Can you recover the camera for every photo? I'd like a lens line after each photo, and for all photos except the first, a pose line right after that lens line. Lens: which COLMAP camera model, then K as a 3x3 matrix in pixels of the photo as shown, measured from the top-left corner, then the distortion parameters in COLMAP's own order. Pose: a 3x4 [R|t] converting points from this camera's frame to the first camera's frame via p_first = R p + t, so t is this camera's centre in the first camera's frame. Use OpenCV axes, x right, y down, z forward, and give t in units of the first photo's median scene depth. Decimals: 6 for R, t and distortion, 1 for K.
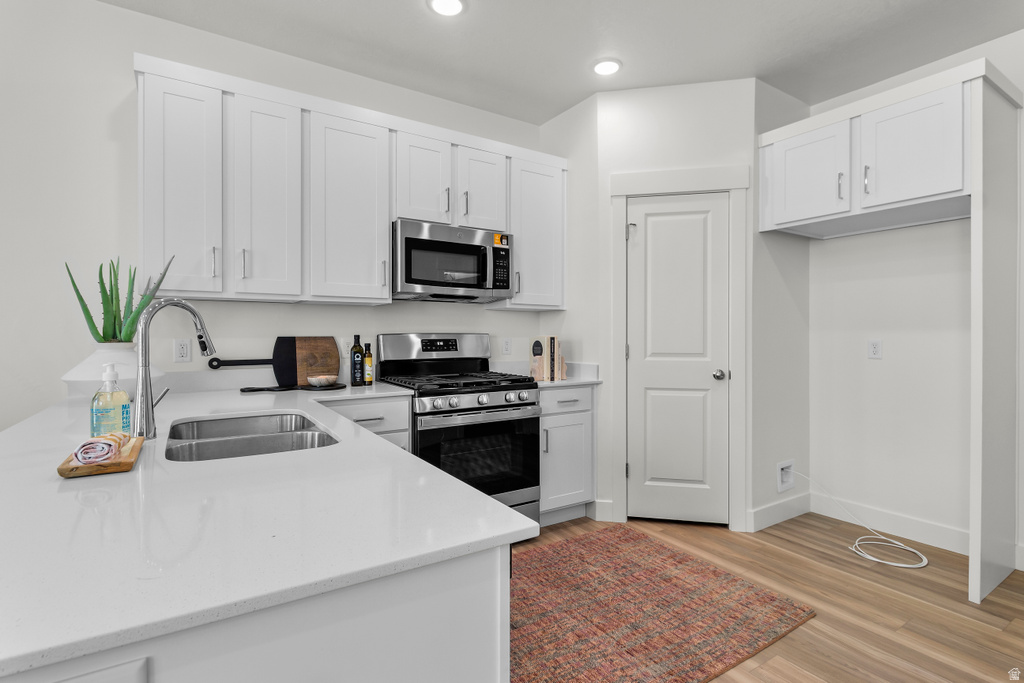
lens RADIAL K [[509.2, 0, 512.0], [0, 509.2, 341.5], [0, 0, 1]] dist [-0.000870, -0.000691]
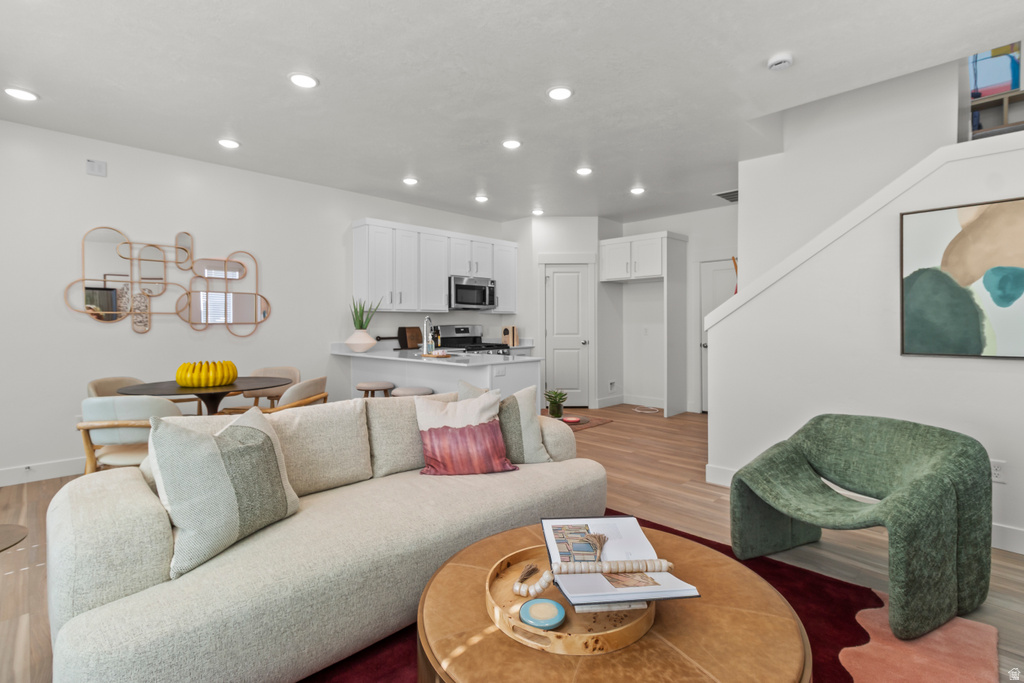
lens RADIAL K [[489.8, 0, 510.4], [0, 489.8, 320.7], [0, 0, 1]] dist [0.000250, 0.000025]
pose [[0.978527, -0.000496, 0.206117, -0.396719], [0.004158, 0.999841, -0.017334, 0.002657], [-0.206075, 0.017819, 0.978374, -1.155431]]
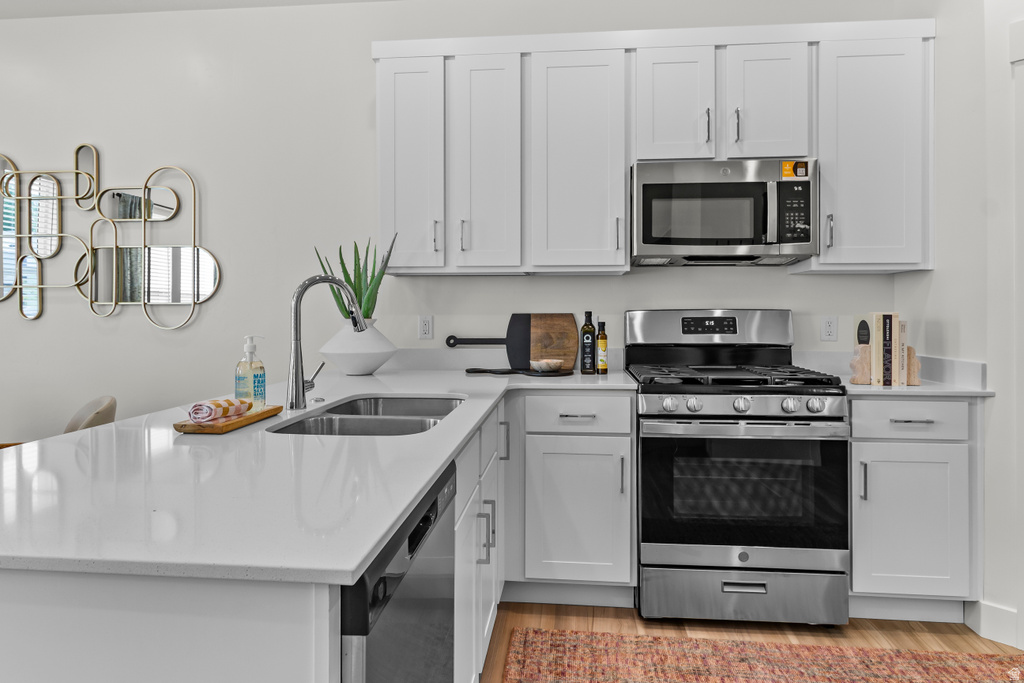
lens RADIAL K [[633.3, 0, 503.1], [0, 633.3, 316.4], [0, 0, 1]] dist [0.002008, -0.000327]
pose [[0.777702, 0.003515, -0.628623, 0.212020], [-0.008272, 0.999955, -0.004643, 0.000824], [0.628578, 0.008811, 0.777696, 0.116579]]
